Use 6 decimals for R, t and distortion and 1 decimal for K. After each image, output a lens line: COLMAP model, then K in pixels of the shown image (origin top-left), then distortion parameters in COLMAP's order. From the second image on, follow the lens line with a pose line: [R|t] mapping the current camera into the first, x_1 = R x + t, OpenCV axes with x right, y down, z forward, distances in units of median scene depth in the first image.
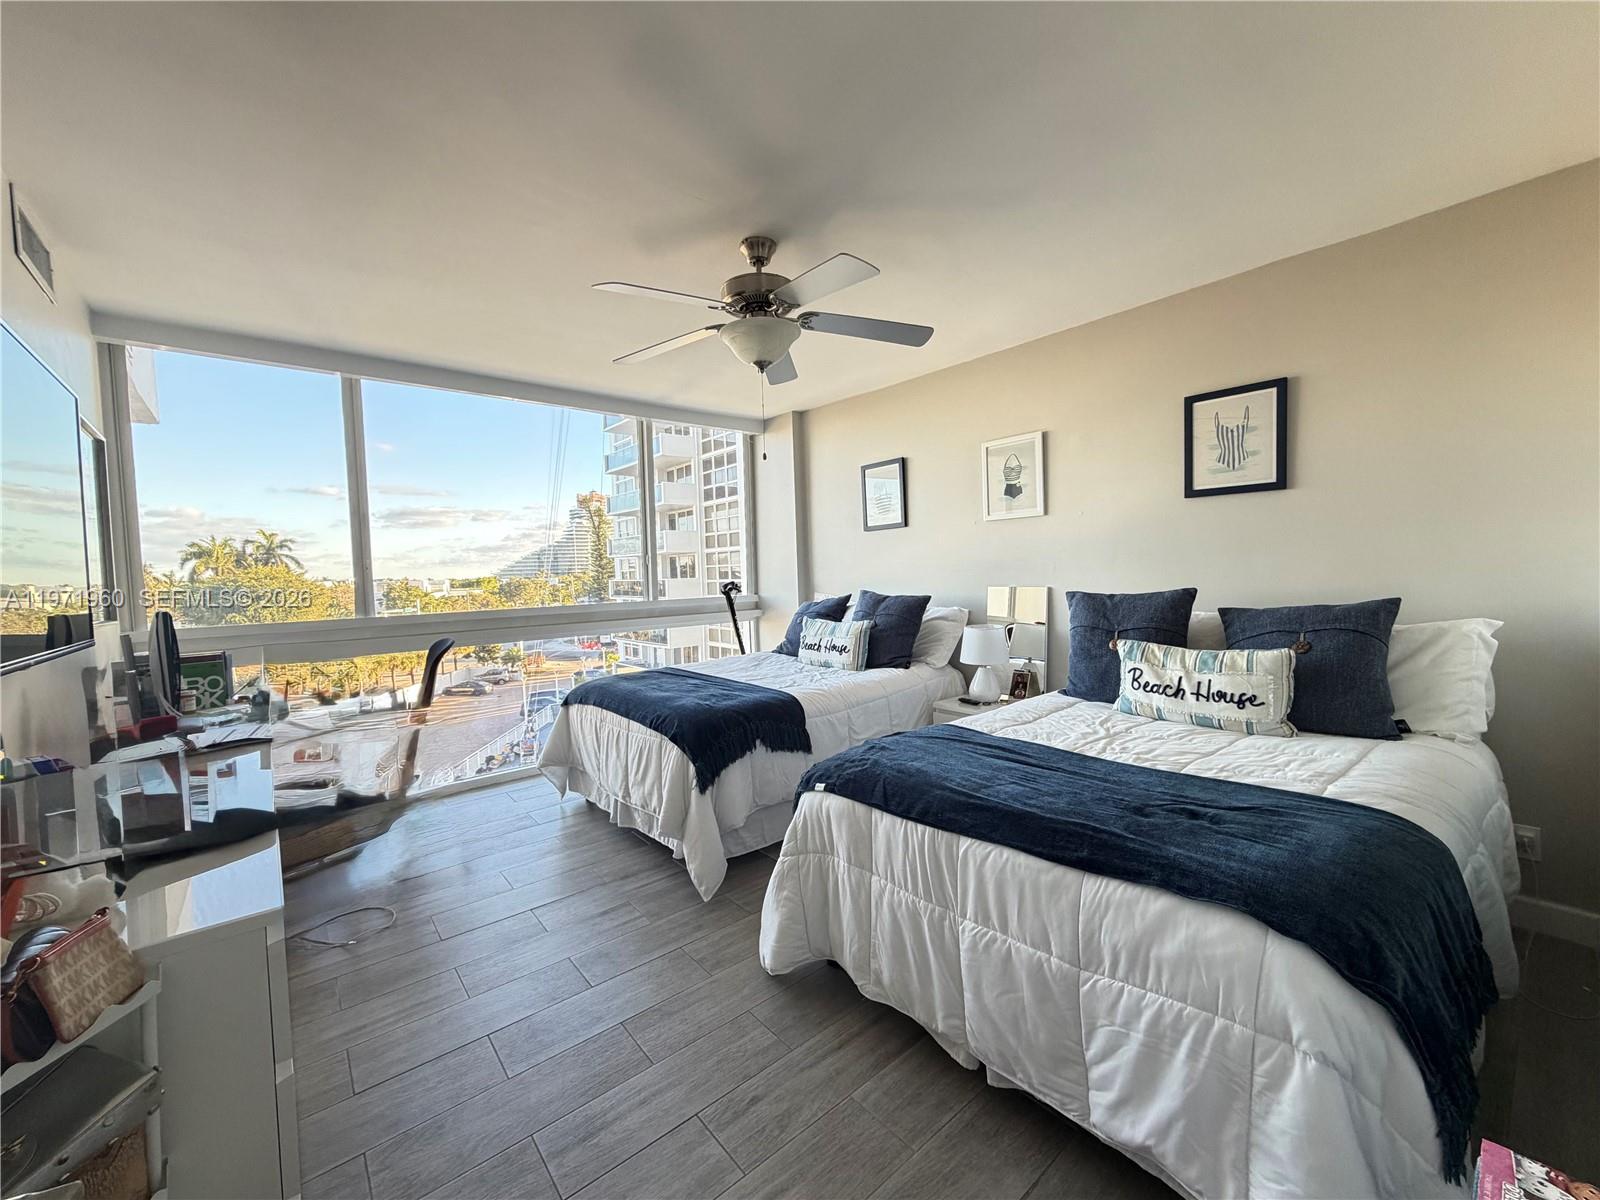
lens RADIAL K [[636.5, 0, 795.6], [0, 636.5, 601.9], [0, 0, 1]] dist [-0.000043, 0.000124]
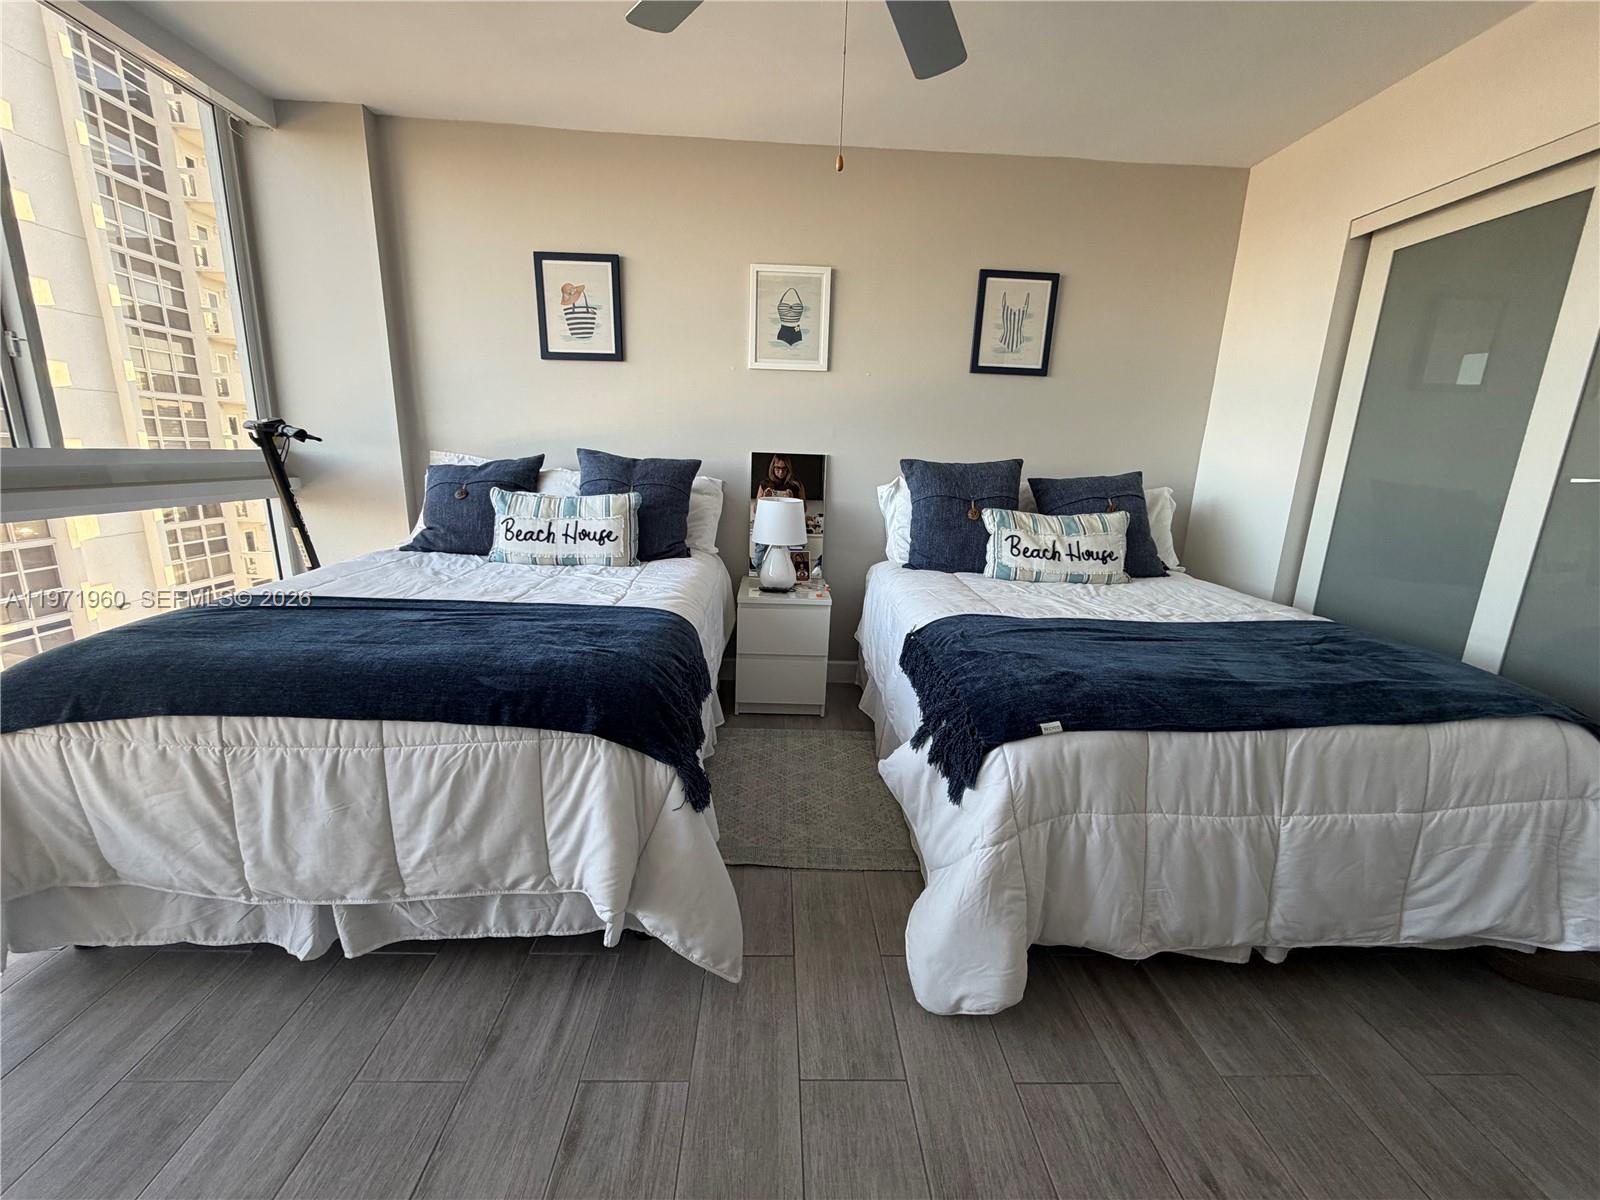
lens RADIAL K [[636.5, 0, 795.6], [0, 636.5, 601.9], [0, 0, 1]] dist [-0.000043, 0.000124]
pose [[0.609102, -0.130984, 0.782201, -0.515700], [-0.013284, 0.984444, 0.175195, 0.034456], [-0.792981, -0.117102, 0.597887, 0.663026]]
